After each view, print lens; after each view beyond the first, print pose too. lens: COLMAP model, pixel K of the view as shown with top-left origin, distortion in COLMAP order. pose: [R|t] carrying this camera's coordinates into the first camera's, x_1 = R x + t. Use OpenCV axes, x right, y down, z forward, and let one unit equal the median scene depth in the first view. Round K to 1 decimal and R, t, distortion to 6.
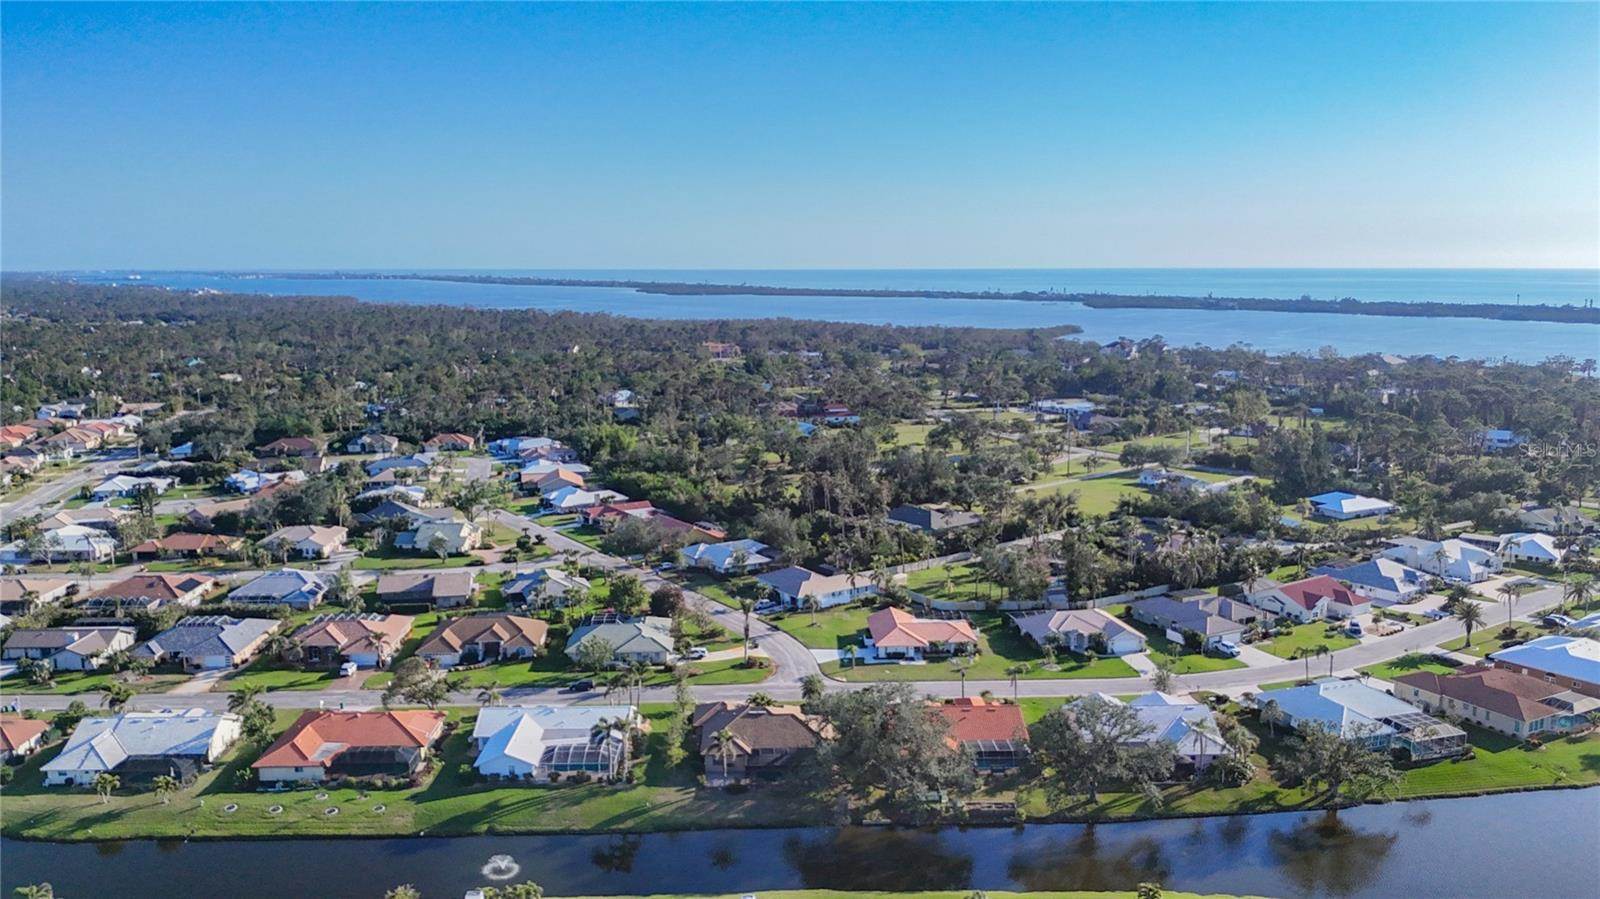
lens RADIAL K [[1200.6, 0, 791.3], [0, 1200.6, 452.1], [0, 0, 1]] dist [0.039387, -0.050542]
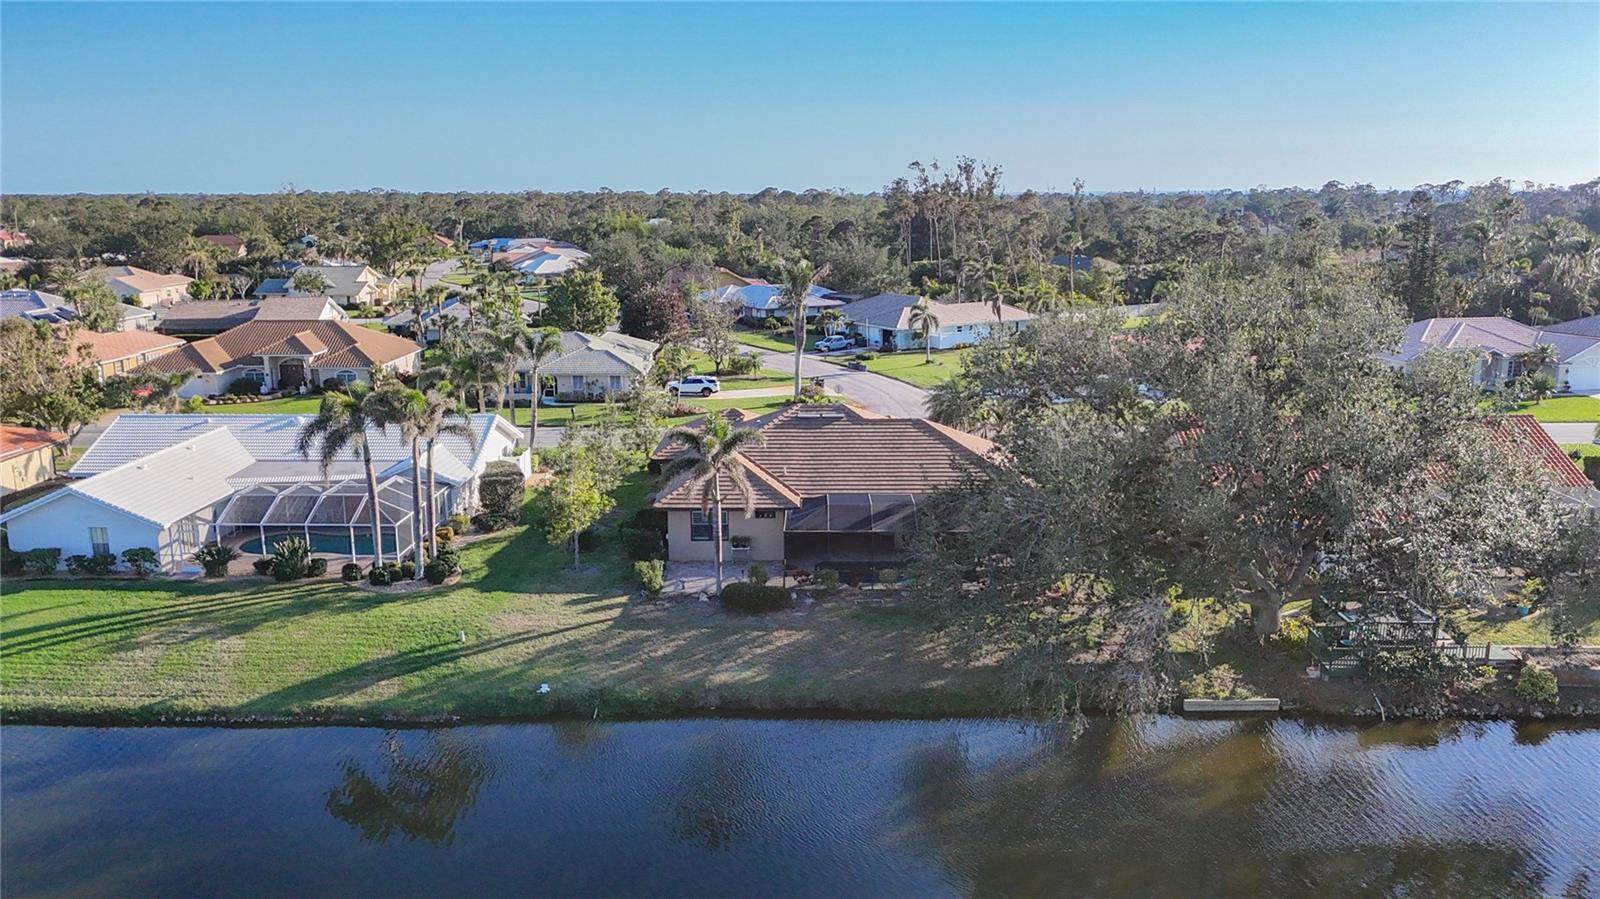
lens RADIAL K [[1200.6, 0, 789.6], [0, 1200.6, 460.4], [0, 0, 1]] dist [0.039387, -0.050542]
pose [[0.998387, 0.006418, -0.056405, -0.013933], [-0.002636, 0.997758, 0.066867, 0.170637], [0.056708, -0.066610, 0.996166, 0.527562]]
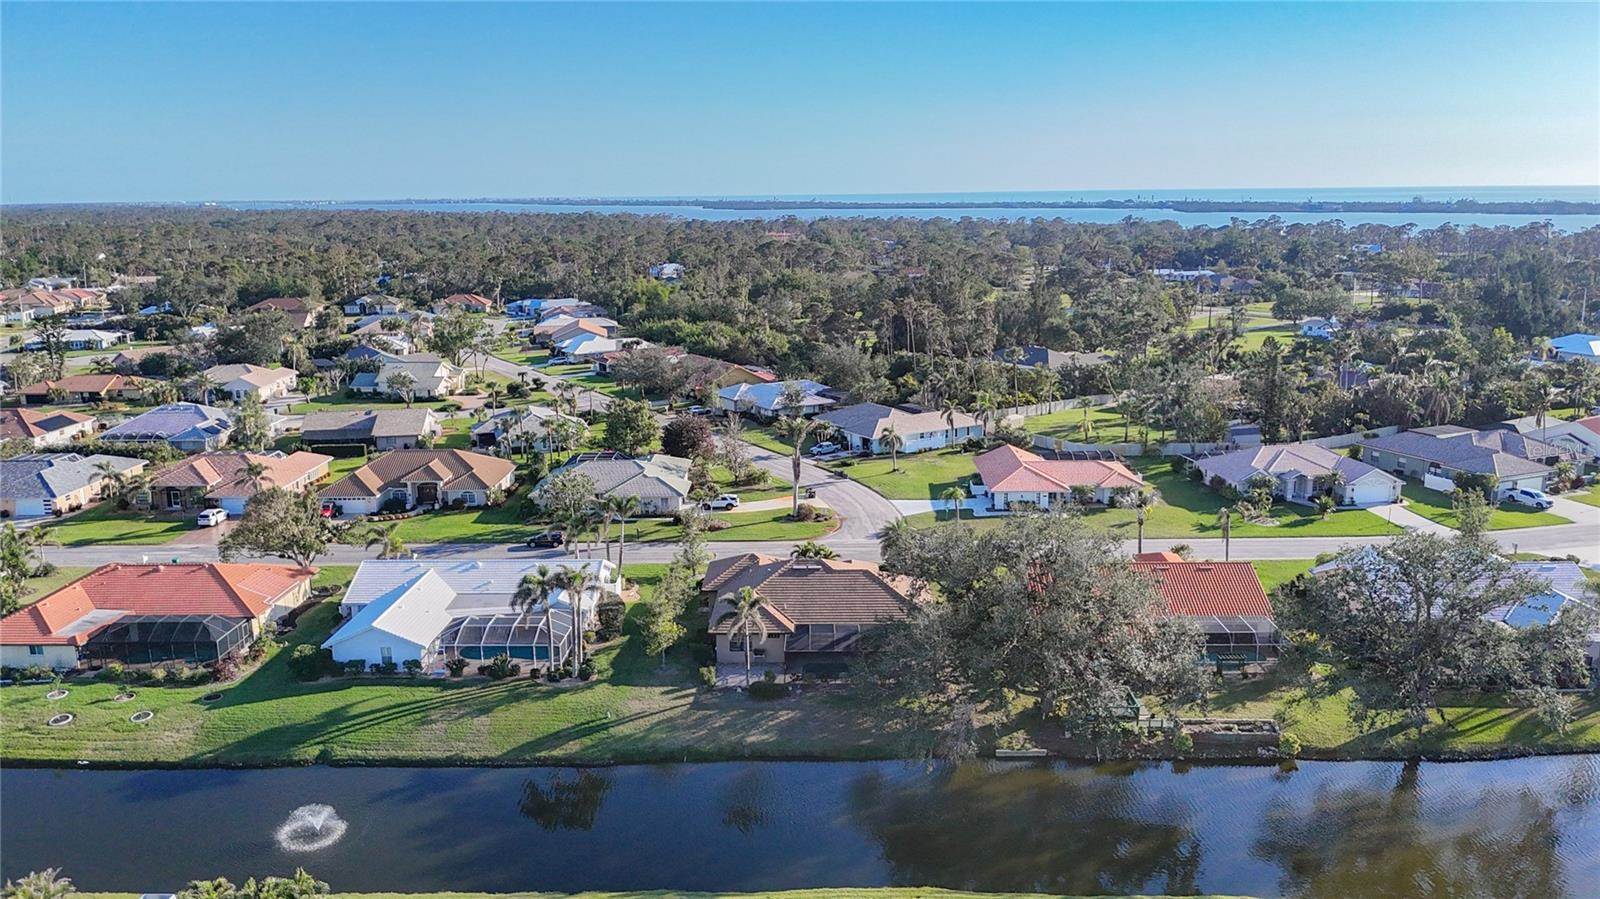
lens RADIAL K [[1200.6, 0, 793.5], [0, 1200.6, 449.4], [0, 0, 1]] dist [0.039387, -0.050542]
pose [[0.998356, 0.000812, -0.057316, -0.000653], [0.002450, 0.998381, 0.056825, 0.102974], [0.057270, -0.056872, 0.996738, 0.340205]]
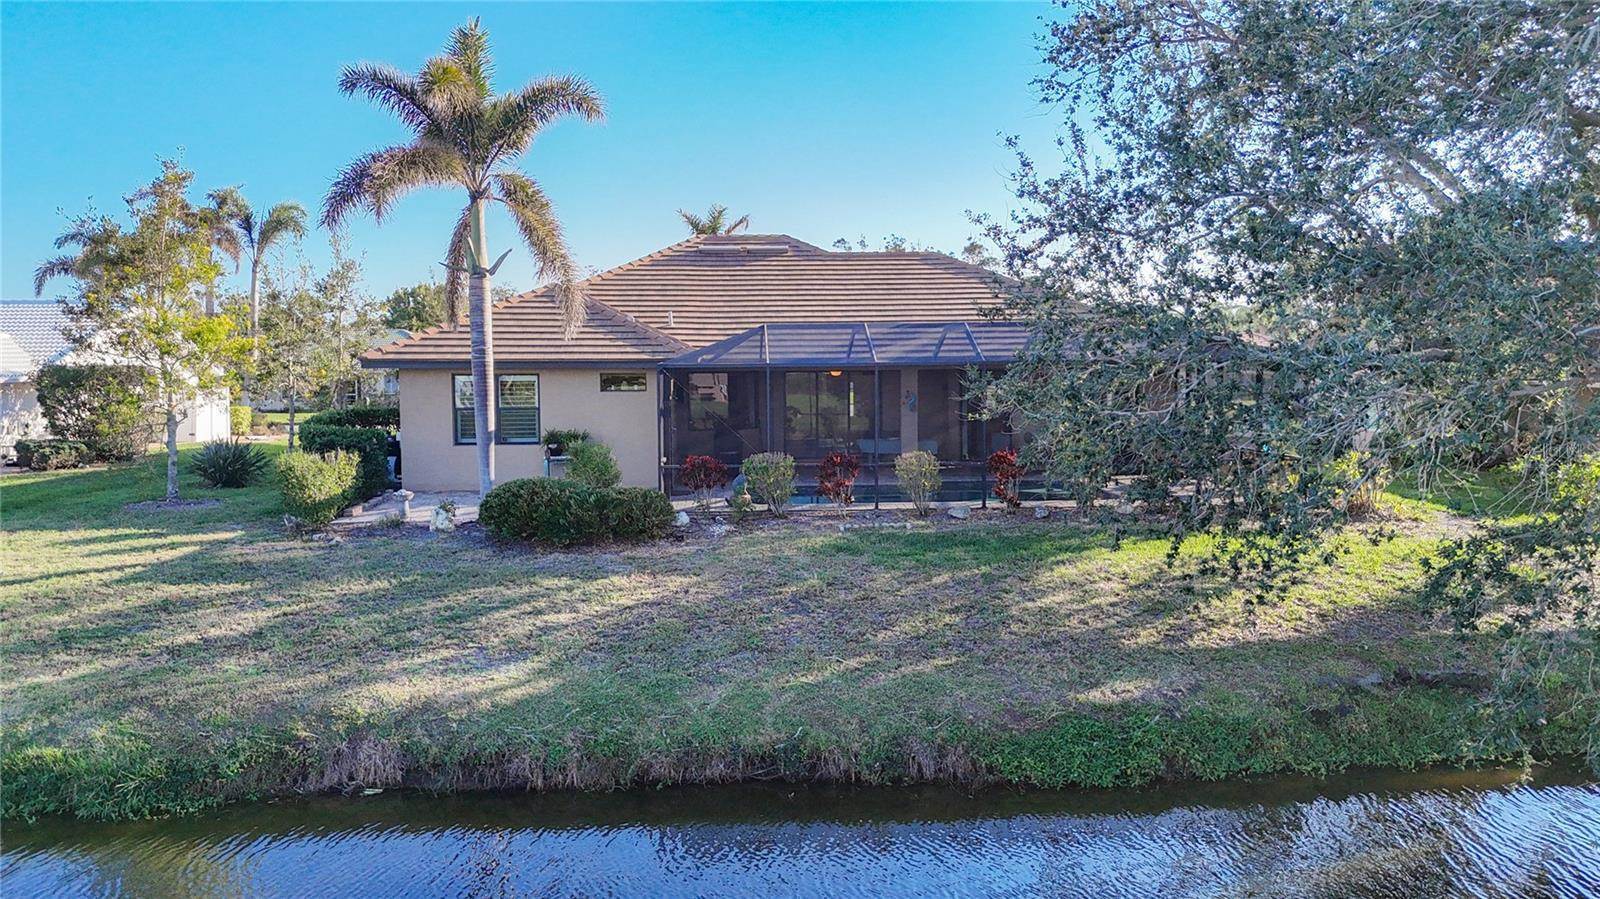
lens RADIAL K [[1200.6, 0, 802.5], [0, 1200.6, 446.2], [0, 0, 1]] dist [0.039387, -0.050542]
pose [[0.999713, -0.007297, 0.022802, -0.019256], [0.008821, 0.997681, -0.067486, 0.215888], [-0.022256, 0.067668, 0.997460, 0.674906]]
